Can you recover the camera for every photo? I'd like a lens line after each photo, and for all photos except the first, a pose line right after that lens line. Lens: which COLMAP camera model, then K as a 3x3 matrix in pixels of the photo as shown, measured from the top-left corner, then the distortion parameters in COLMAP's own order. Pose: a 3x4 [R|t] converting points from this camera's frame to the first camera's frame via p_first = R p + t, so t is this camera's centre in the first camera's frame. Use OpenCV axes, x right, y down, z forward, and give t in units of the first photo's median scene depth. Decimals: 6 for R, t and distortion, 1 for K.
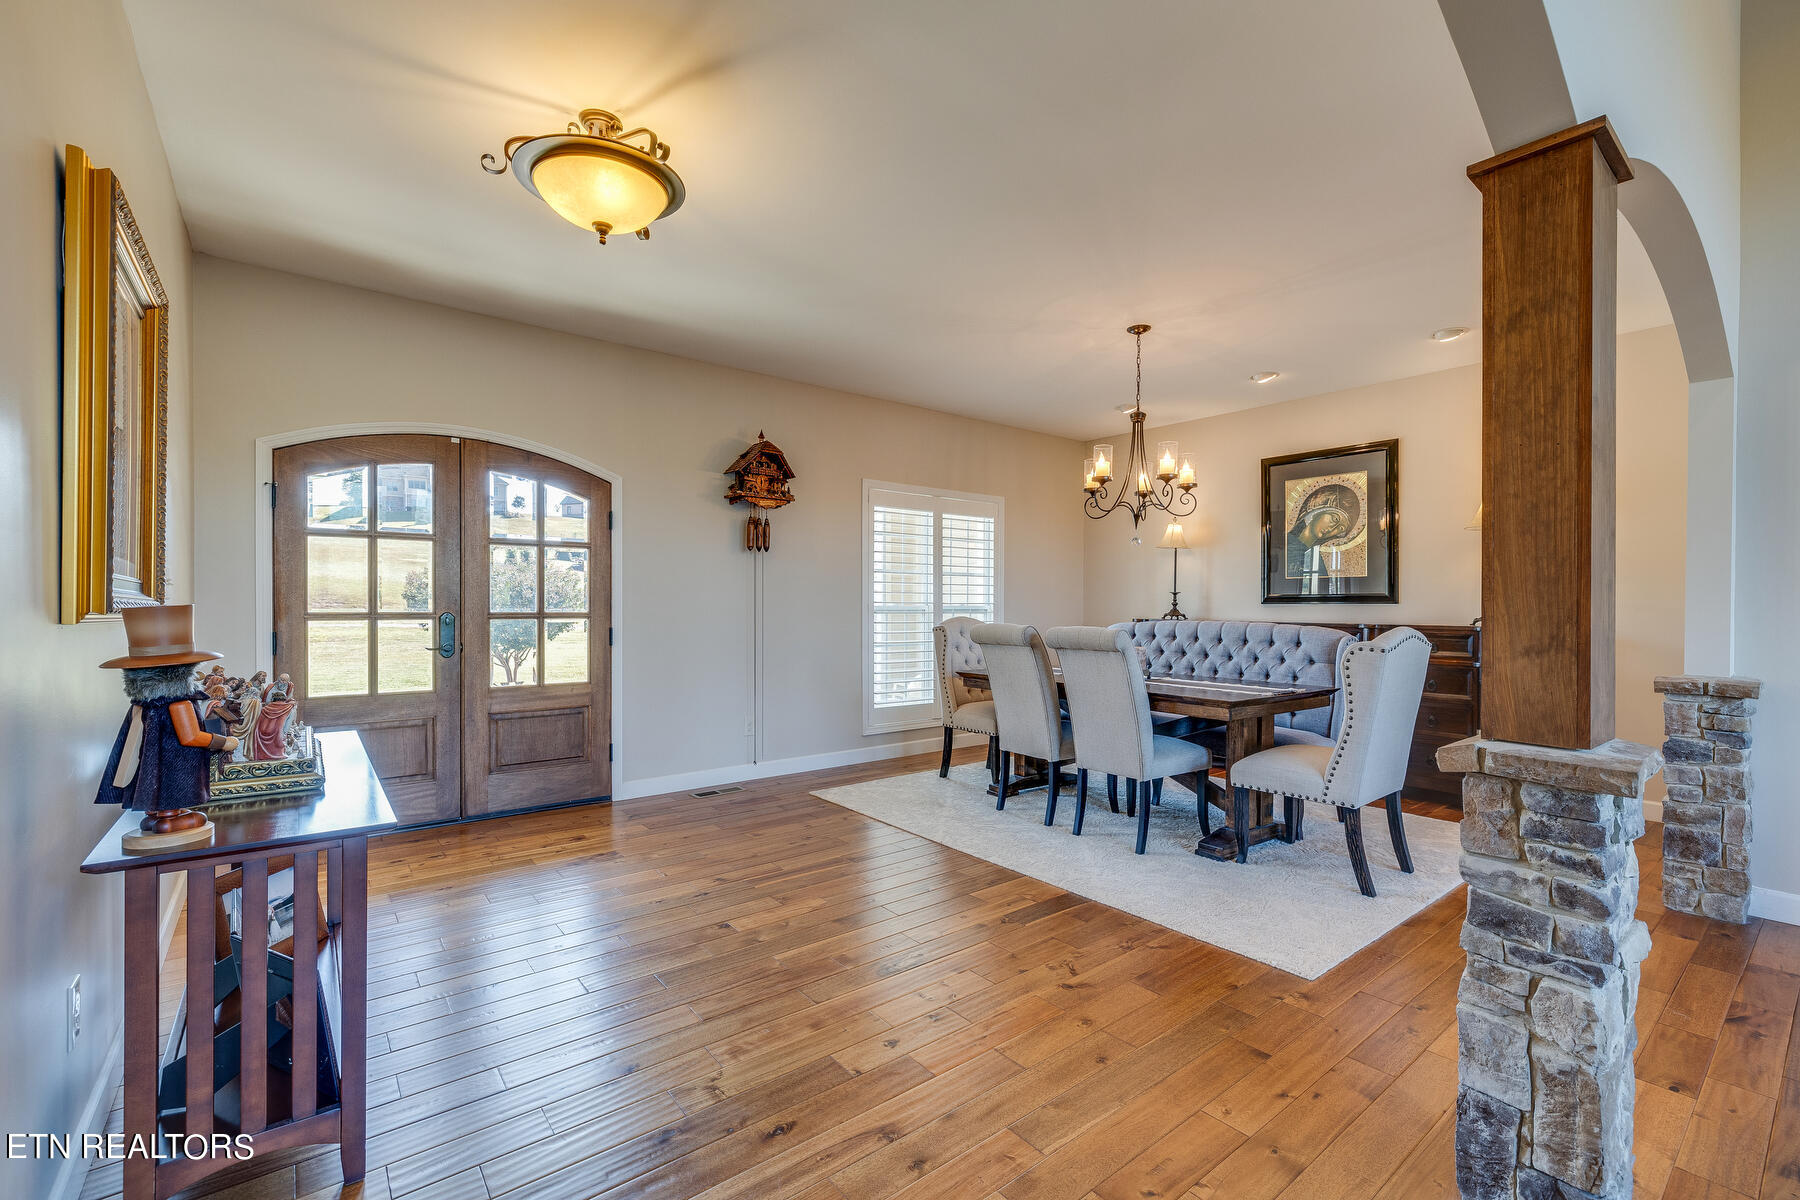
lens RADIAL K [[759.3, 0, 897.4], [0, 759.3, 612.1], [0, 0, 1]] dist [-0.000727, 0.001053]
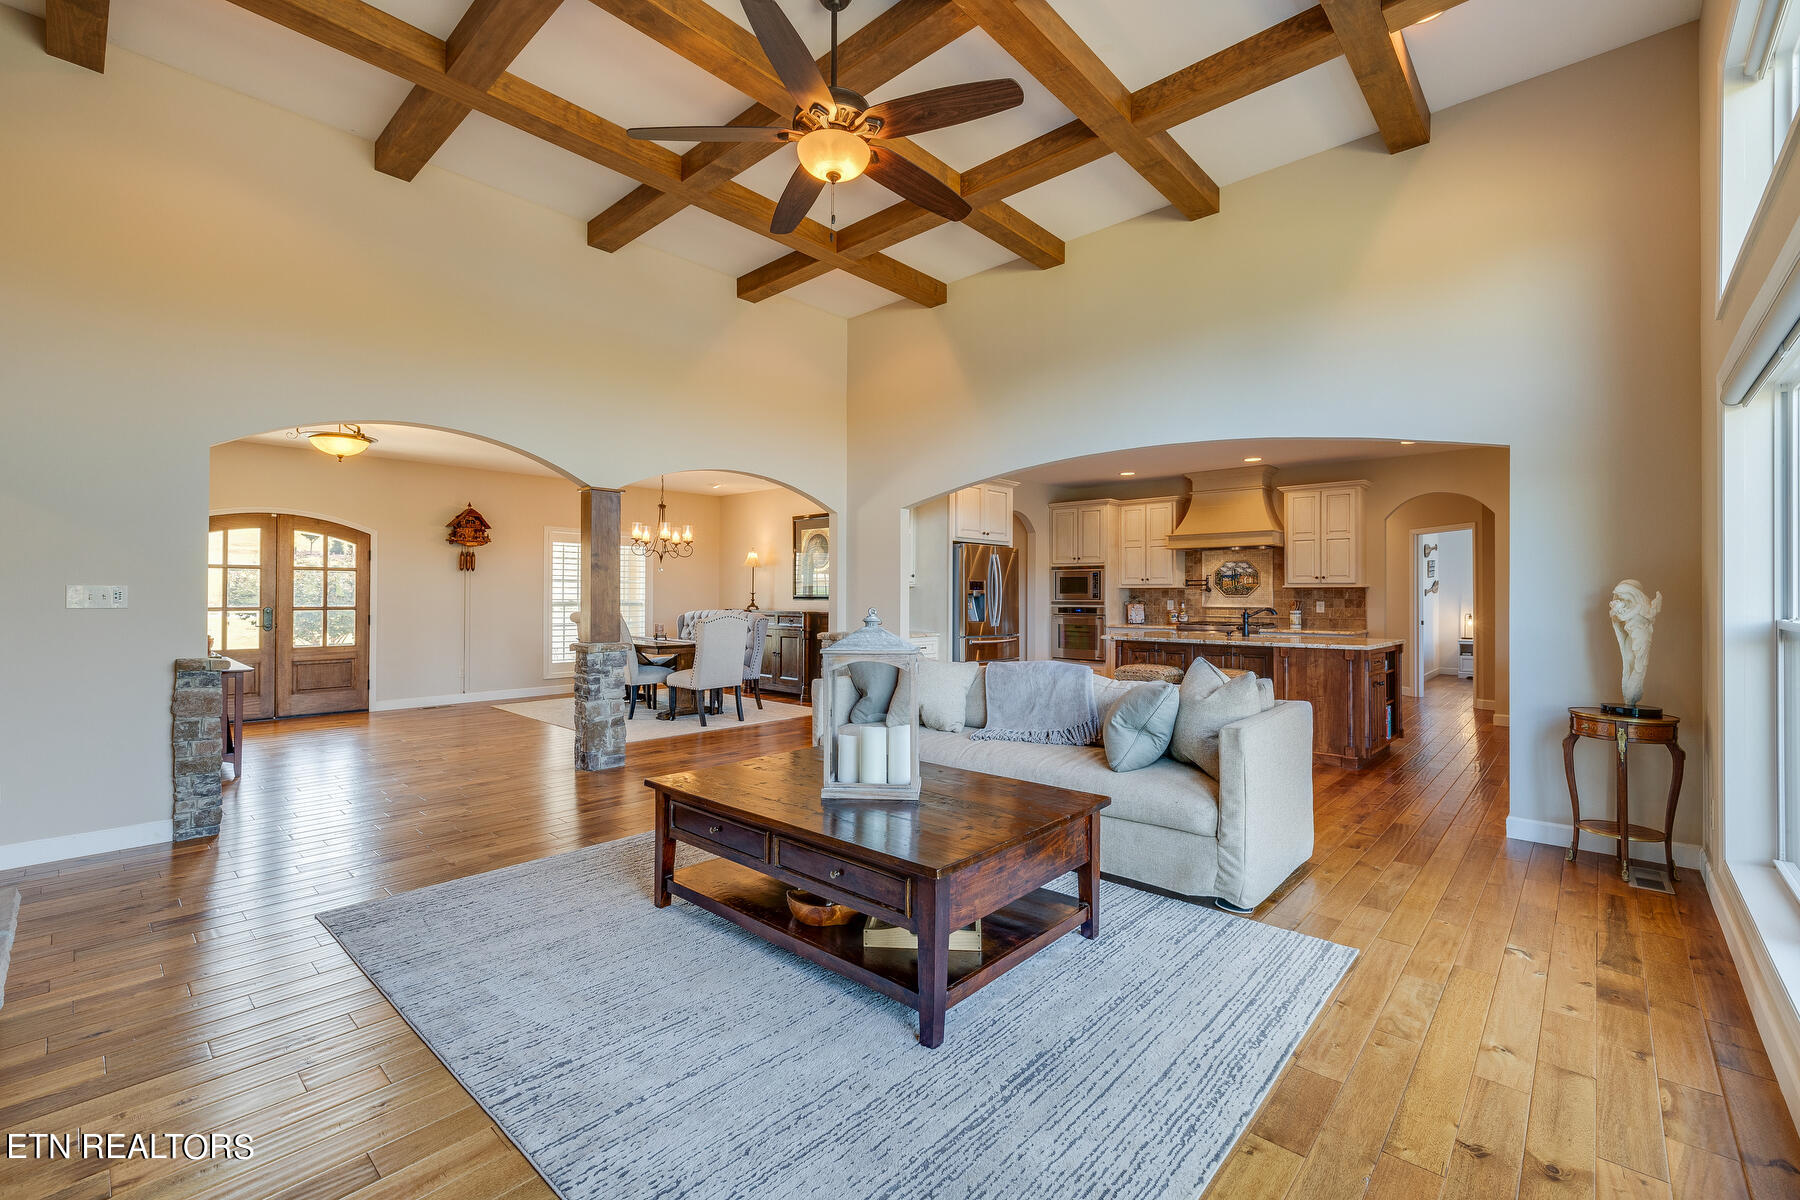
lens RADIAL K [[759.3, 0, 893.5], [0, 759.3, 590.6], [0, 0, 1]] dist [-0.000727, 0.001053]
pose [[0.987250, 0.001804, 0.159168, 0.570739], [0.000173, 0.999923, -0.012403, -0.014887], [-0.159179, 0.012272, 0.987174, -0.988914]]
